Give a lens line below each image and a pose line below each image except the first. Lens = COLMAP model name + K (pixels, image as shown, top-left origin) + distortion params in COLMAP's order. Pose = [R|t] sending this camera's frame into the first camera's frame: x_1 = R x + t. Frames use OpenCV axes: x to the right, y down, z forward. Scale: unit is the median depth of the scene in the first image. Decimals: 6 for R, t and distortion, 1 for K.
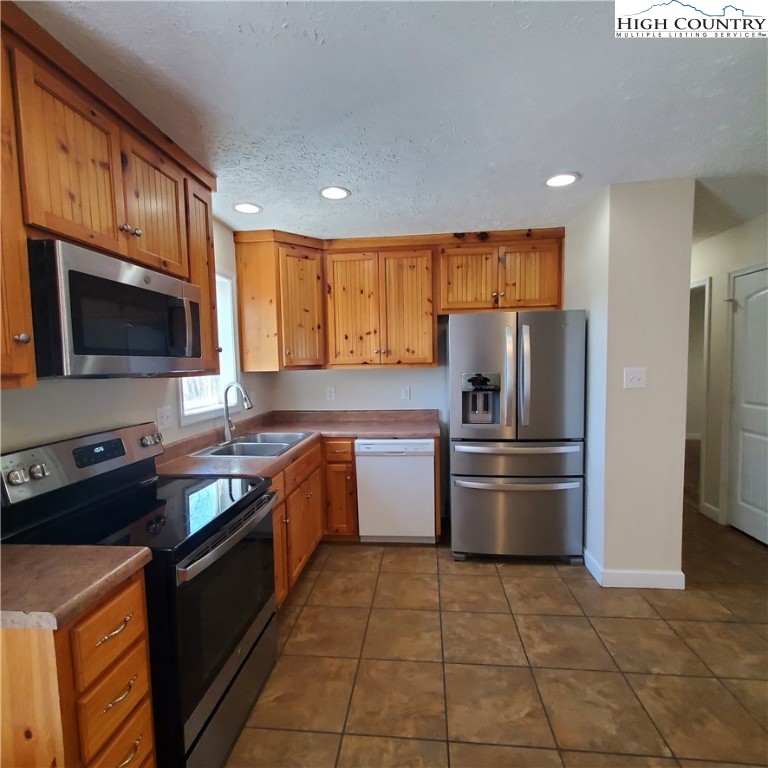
lens RADIAL K [[402.5, 0, 385.6], [0, 402.5, 392.0], [0, 0, 1]] dist [0.002973, -0.001509]
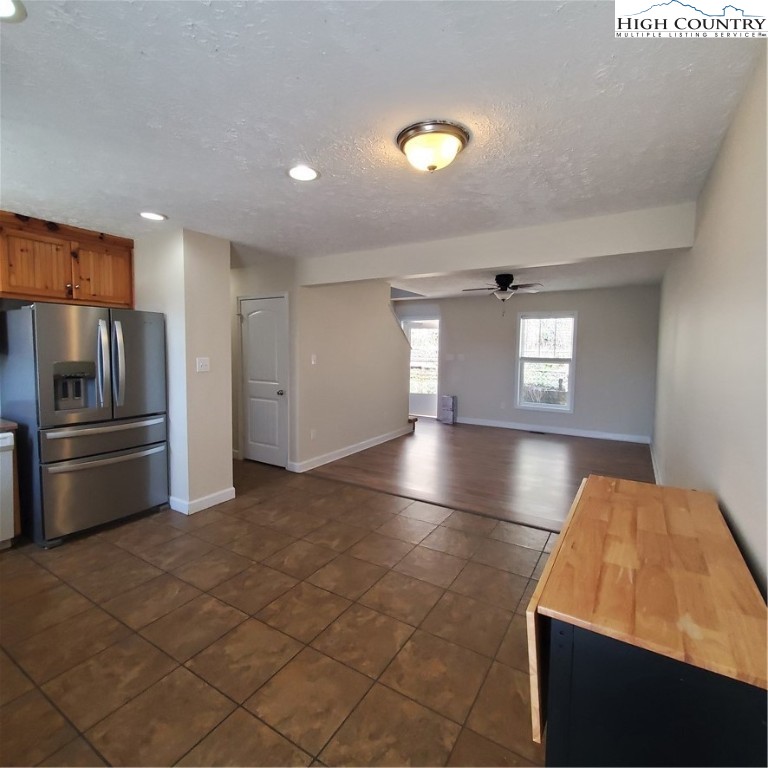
lens RADIAL K [[402.5, 0, 382.7], [0, 402.5, 381.8], [0, 0, 1]] dist [0.002973, -0.001509]
pose [[0.434842, -0.047745, 0.899240, -0.362239], [0.043386, 0.998545, 0.032037, 0.008331], [-0.899461, 0.025084, 0.436281, -0.199751]]
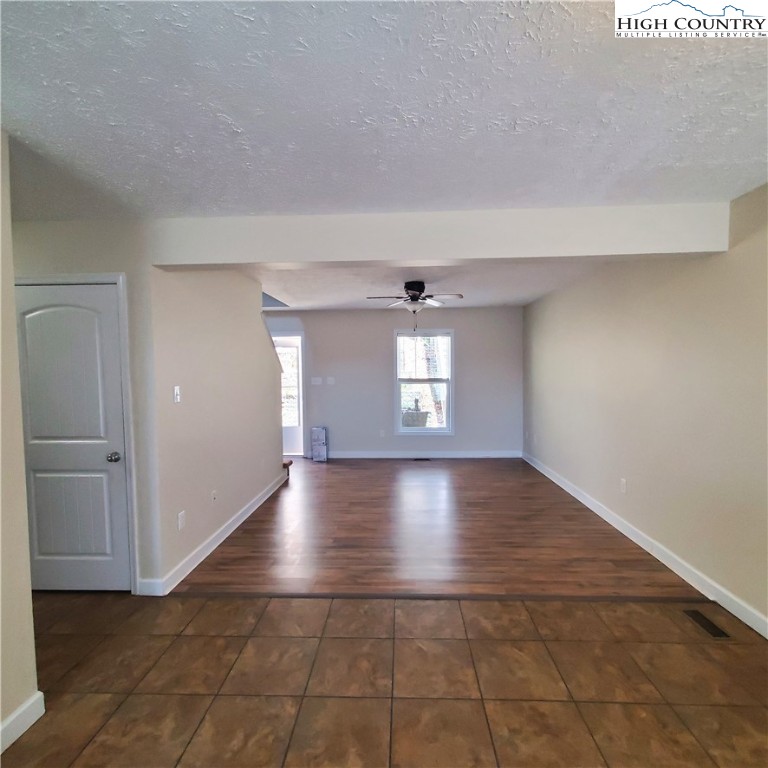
lens RADIAL K [[402.5, 0, 389.2], [0, 402.5, 393.6], [0, 0, 1]] dist [0.002973, -0.001509]
pose [[-0.064197, -0.035214, 0.997316, 0.012541], [0.084295, 0.995614, 0.040579, -0.042237], [-0.994371, 0.086674, -0.060947, 0.345465]]
